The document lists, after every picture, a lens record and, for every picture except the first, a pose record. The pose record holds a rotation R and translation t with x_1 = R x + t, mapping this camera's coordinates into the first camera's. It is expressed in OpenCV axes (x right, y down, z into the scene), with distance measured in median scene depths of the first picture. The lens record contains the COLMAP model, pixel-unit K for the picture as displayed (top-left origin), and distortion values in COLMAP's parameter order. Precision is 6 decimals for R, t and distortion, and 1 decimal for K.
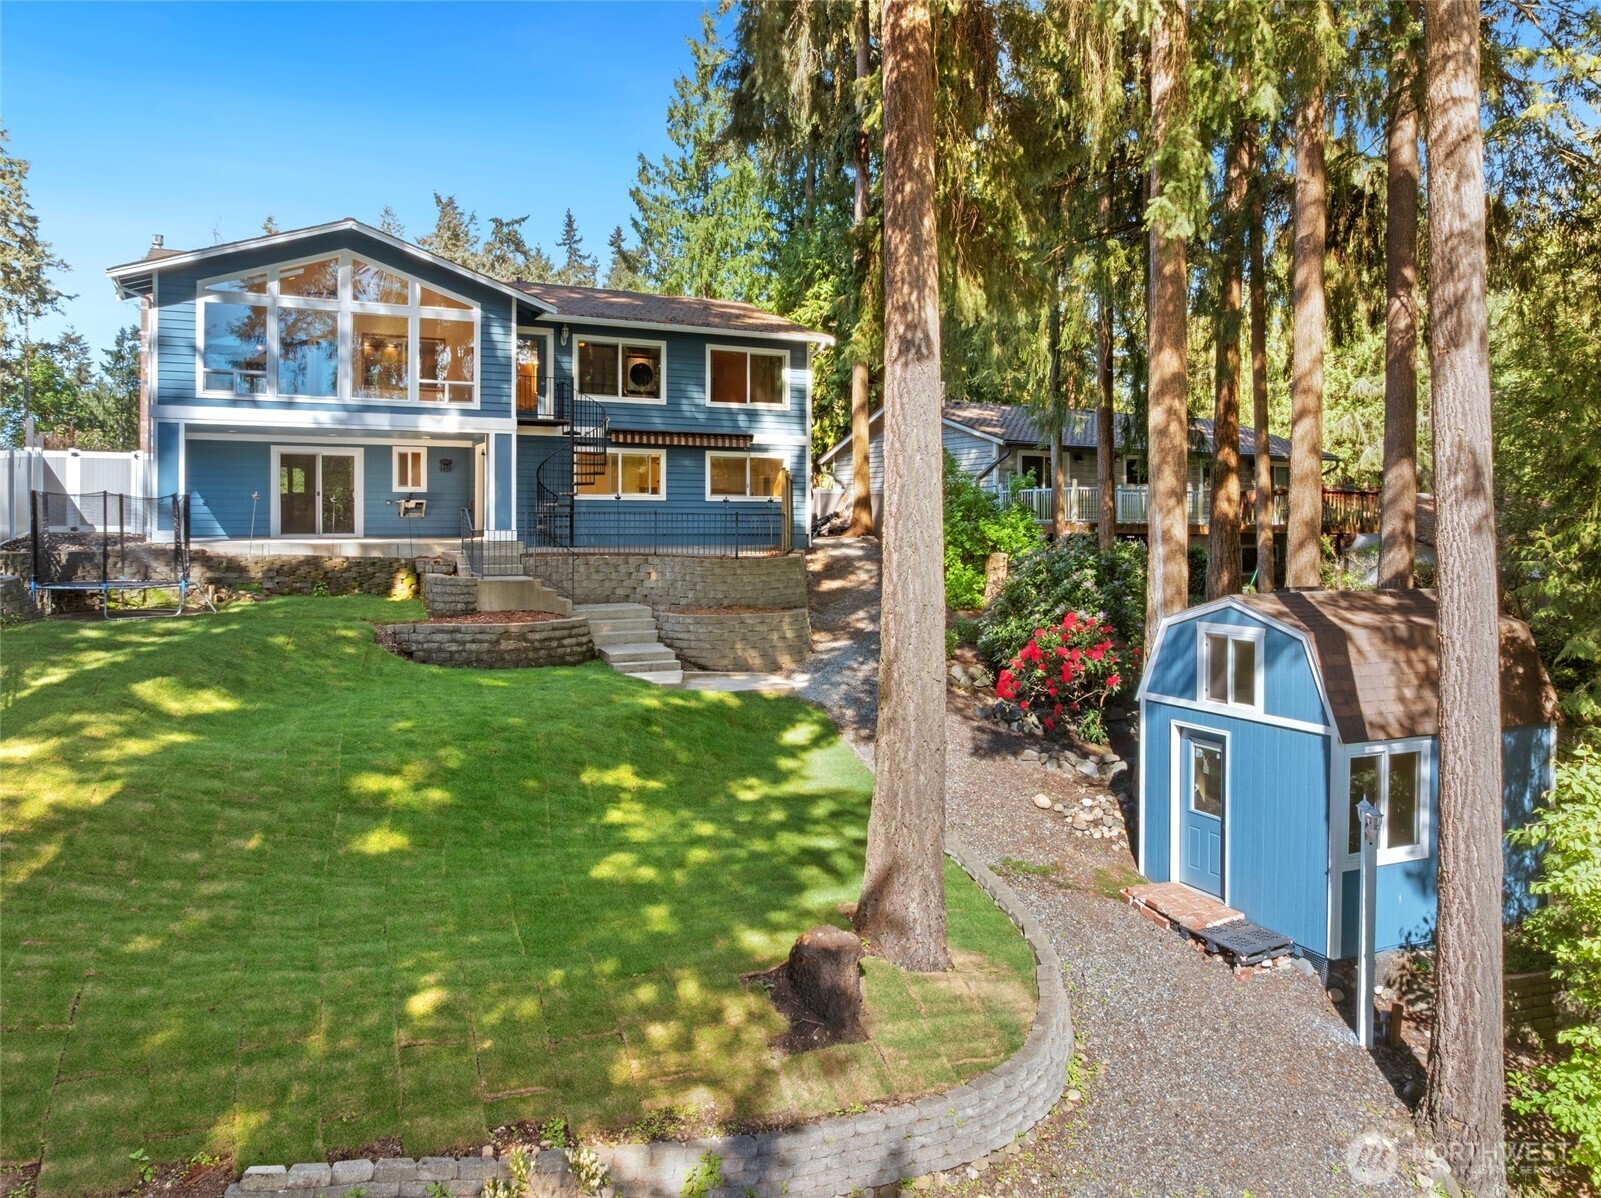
lens RADIAL K [[1184.4, 0, 800.5], [0, 1184.4, 599.0], [0, 0, 1]] dist [-0.054484, -0.001353]
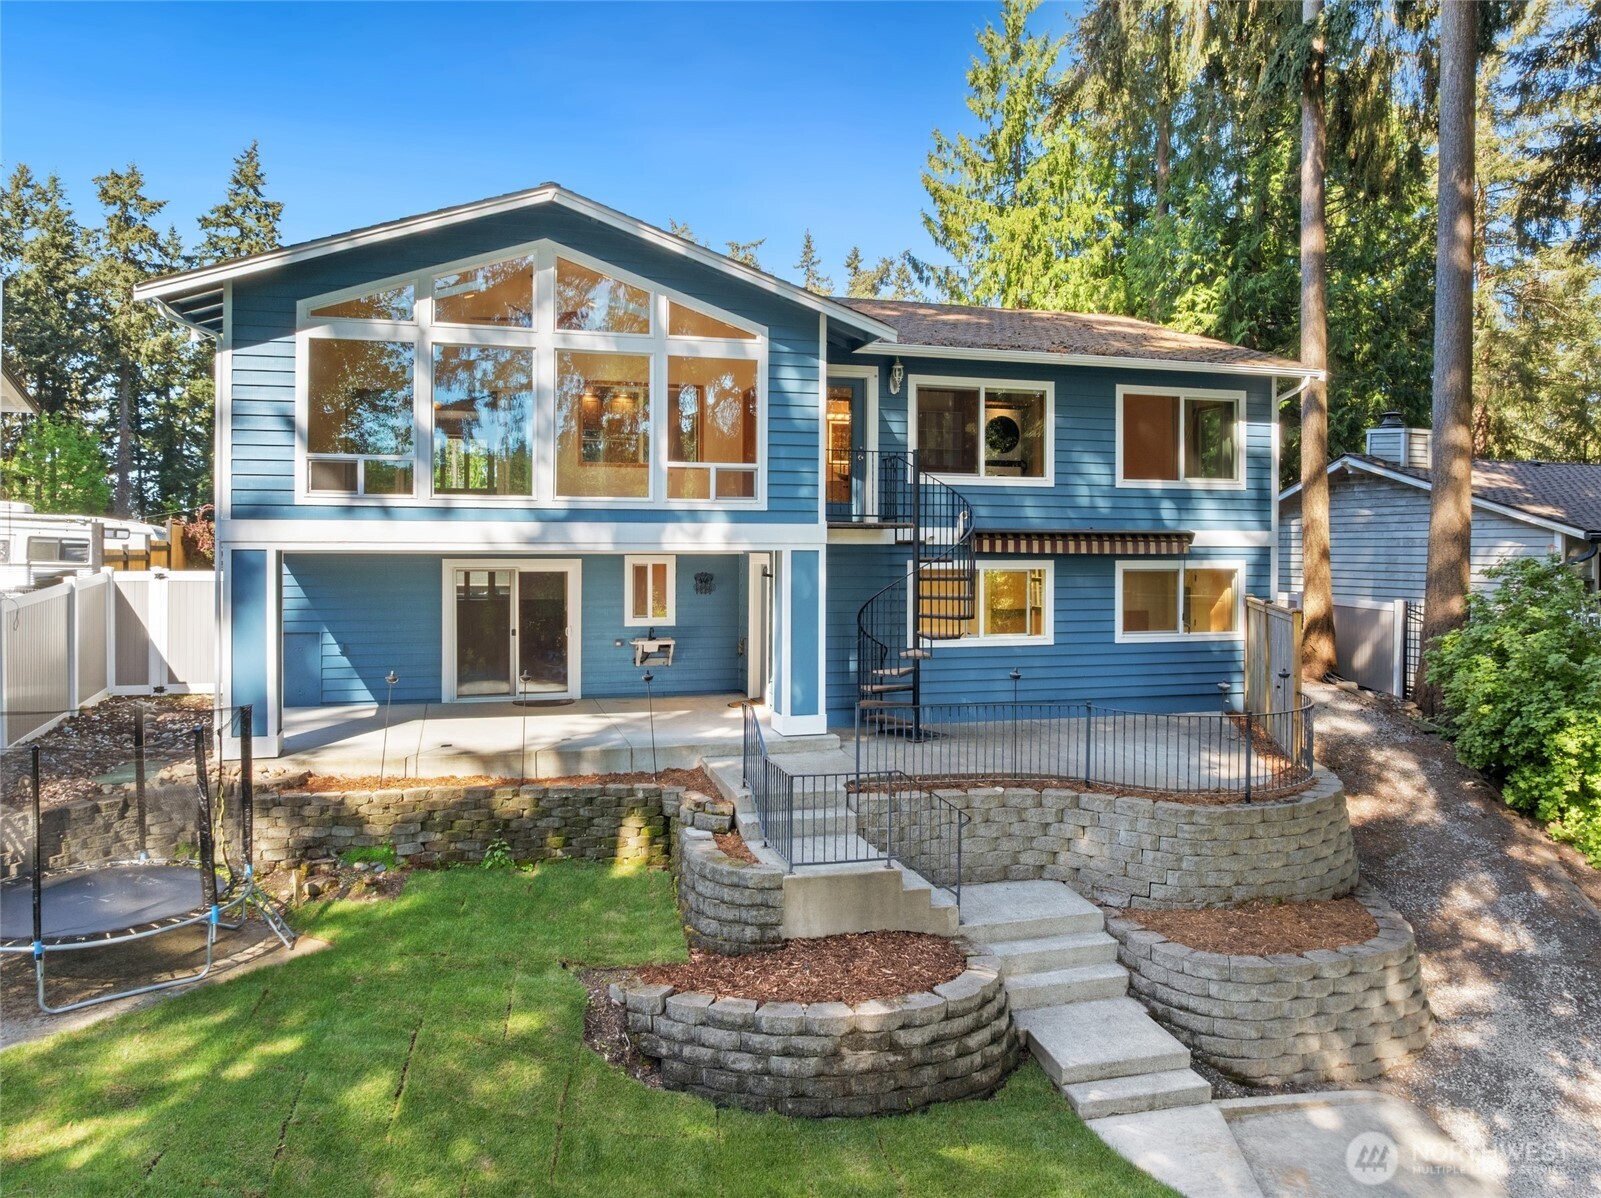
lens RADIAL K [[1111.4, 0, 801.9], [0, 1111.4, 651.9], [0, 0, 1]] dist [-0.036602, 0.000076]
pose [[0.983829, 0.016070, -0.178386, -0.141898], [-0.008901, 0.999123, 0.040916, -0.103501], [0.178887, -0.038667, 0.983109, 0.417258]]
